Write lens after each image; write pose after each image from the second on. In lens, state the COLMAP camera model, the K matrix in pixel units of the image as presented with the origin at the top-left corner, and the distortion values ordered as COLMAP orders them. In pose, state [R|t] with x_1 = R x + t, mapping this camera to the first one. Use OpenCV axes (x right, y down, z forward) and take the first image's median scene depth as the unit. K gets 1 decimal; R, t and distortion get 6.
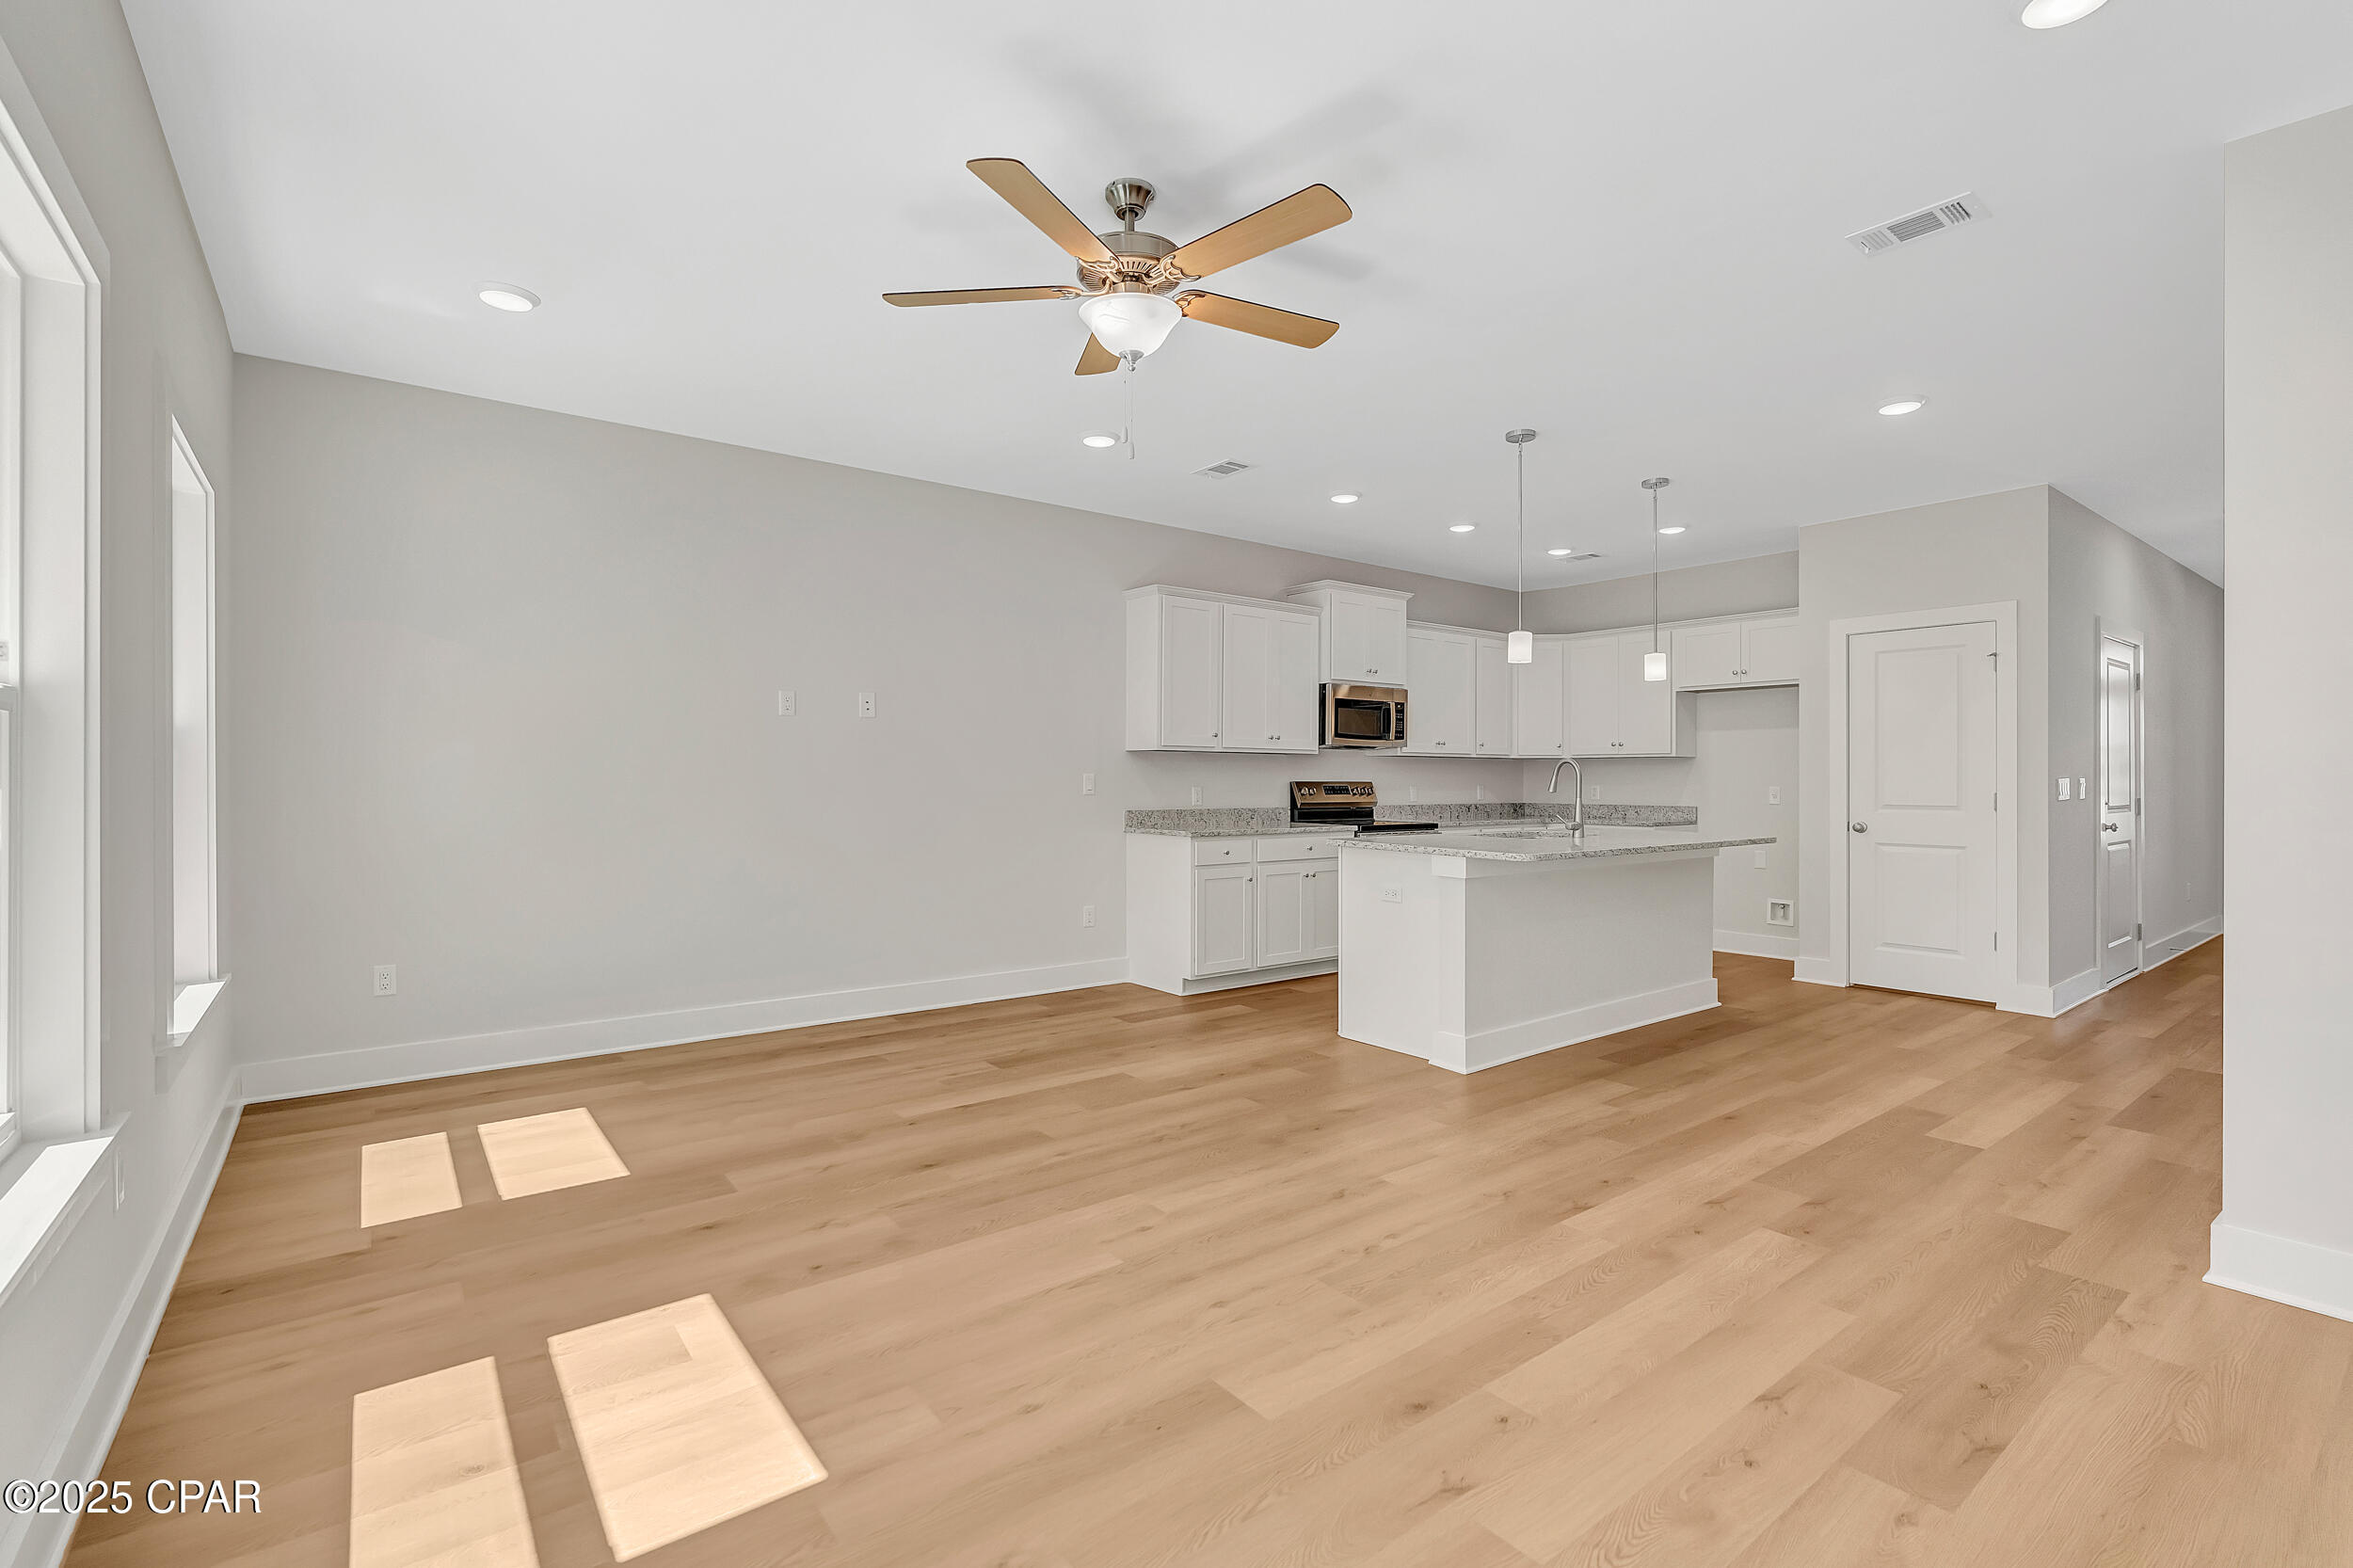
lens RADIAL K [[1057.6, 0, 1193.0], [0, 1057.6, 771.1], [0, 0, 1]] dist [-0.009719, 0.005181]
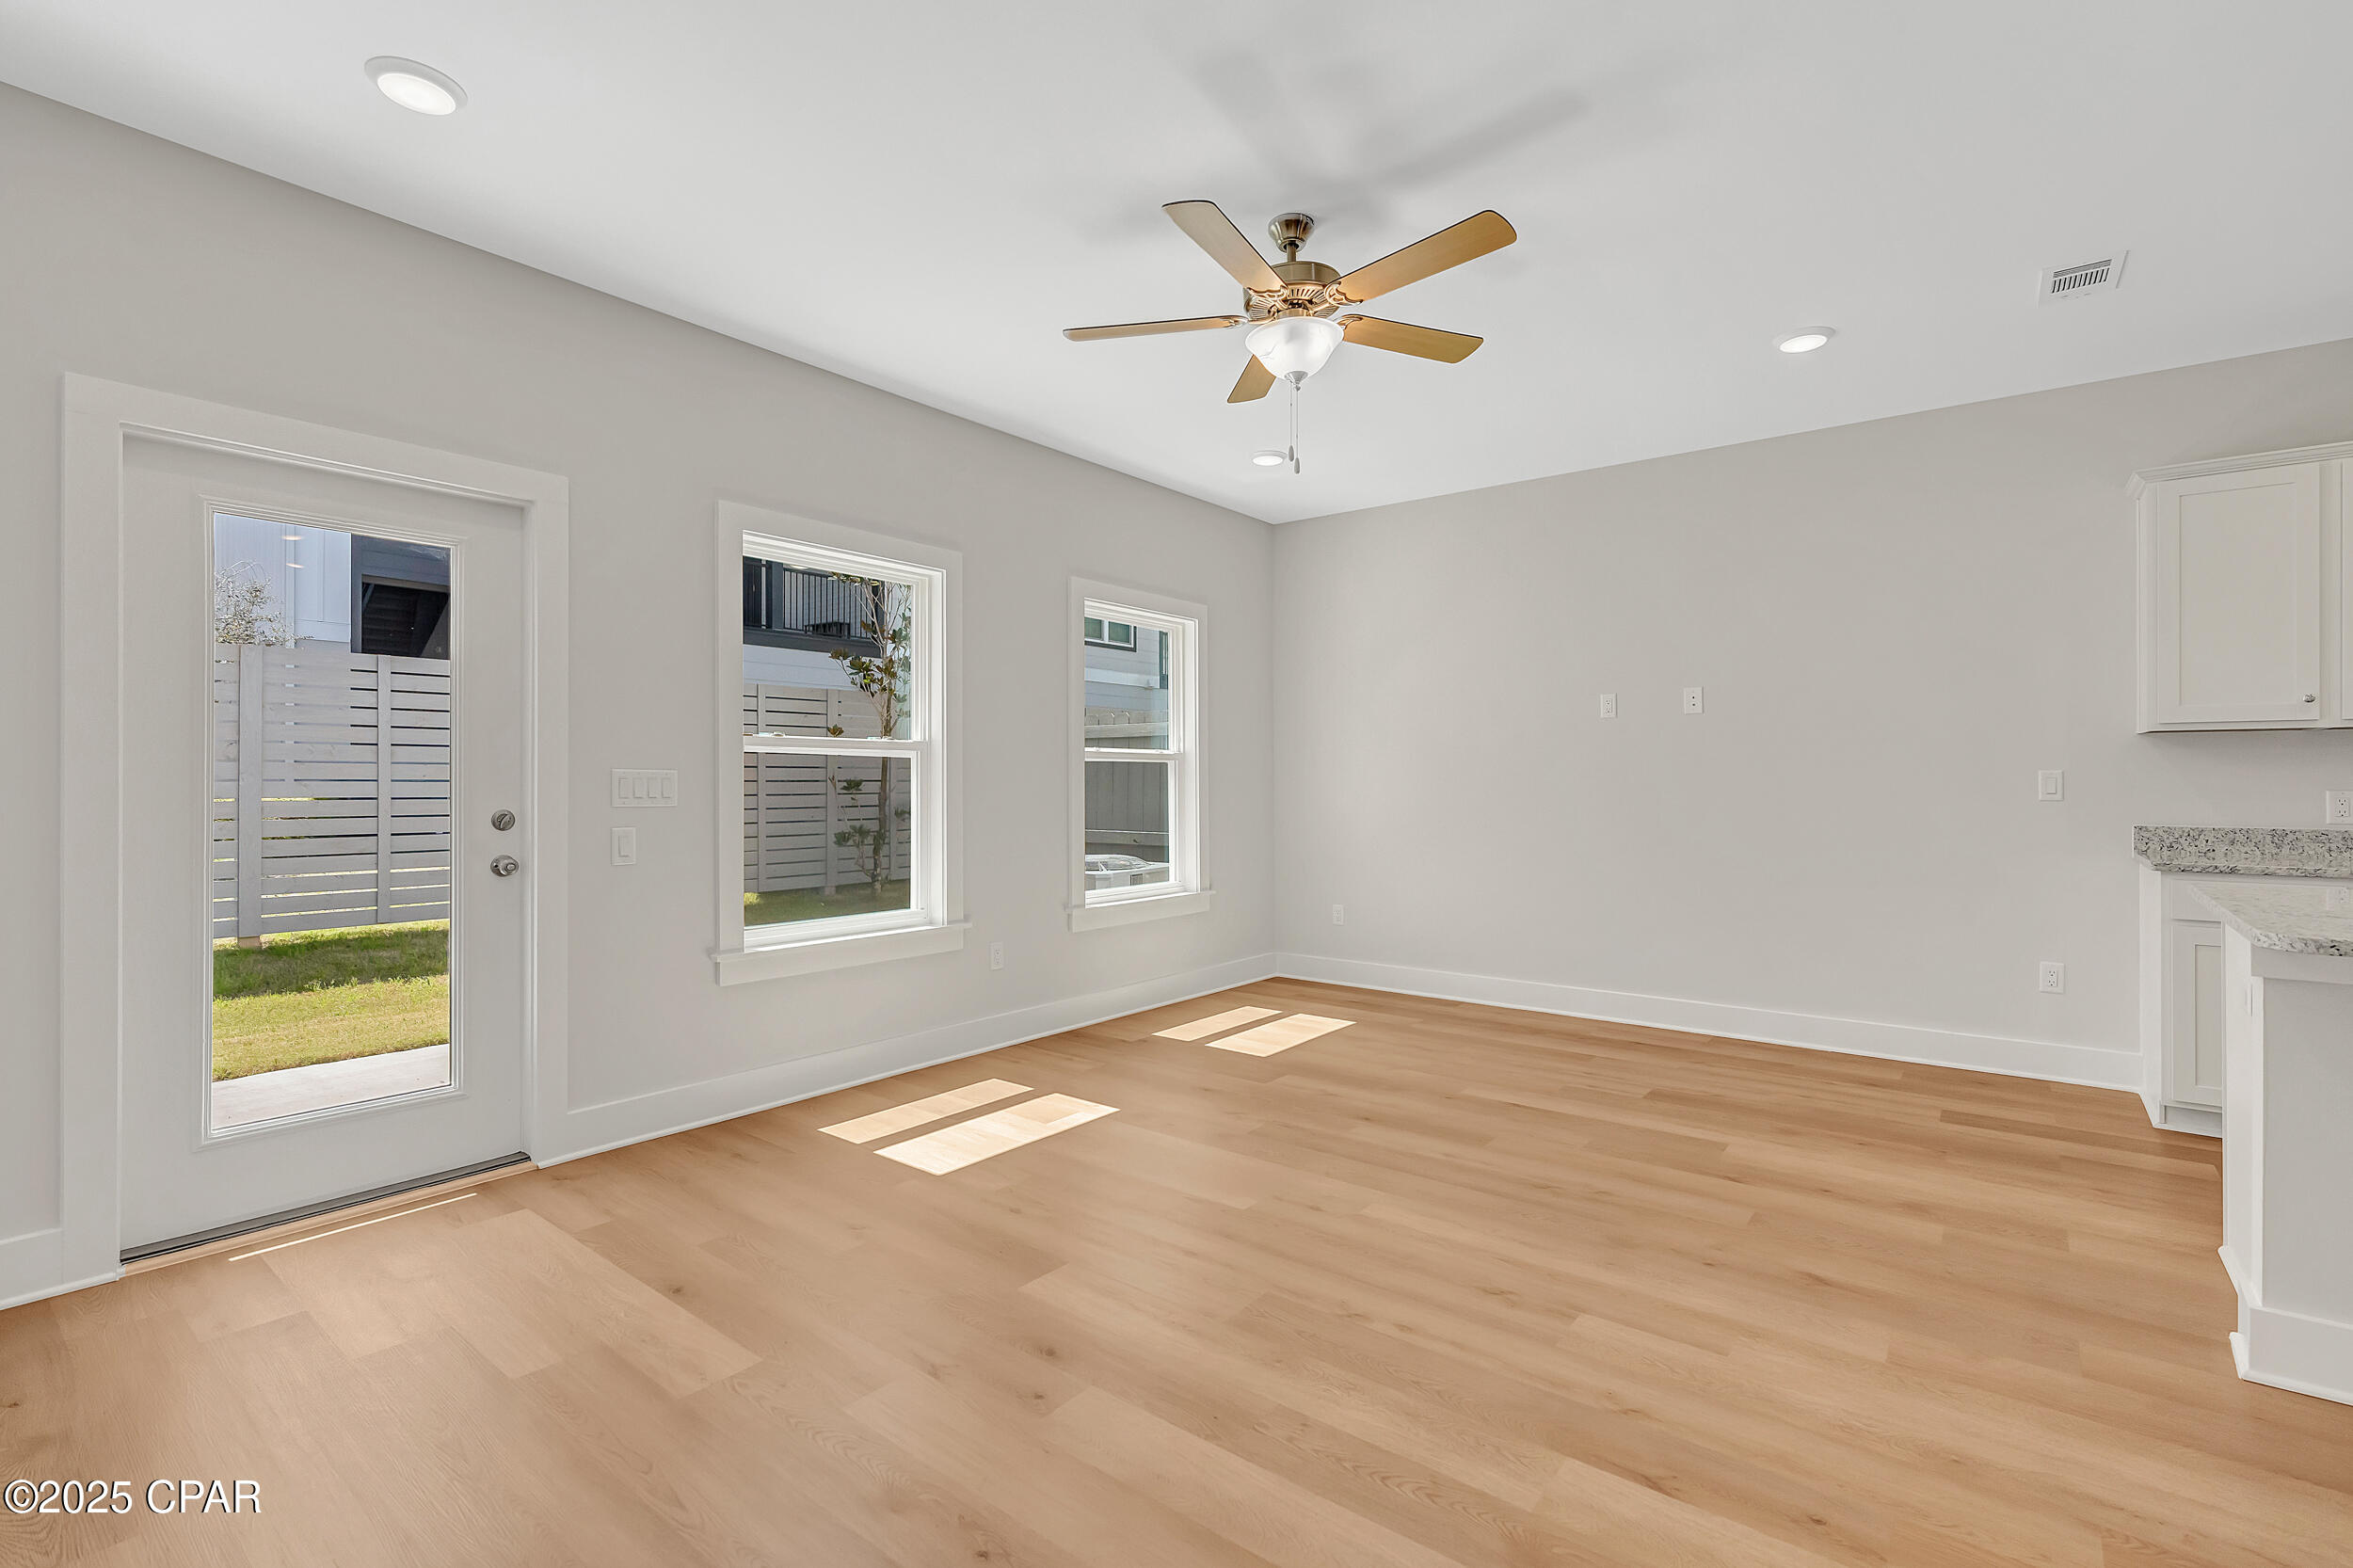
lens RADIAL K [[1057.6, 0, 1196.3], [0, 1057.6, 776.8], [0, 0, 1]] dist [-0.009719, 0.005181]
pose [[0.242552, -0.008300, -0.970103, 0.498035], [0.007388, 0.999950, -0.006708, 0.008283], [0.970110, -0.005540, 0.242601, 0.338972]]
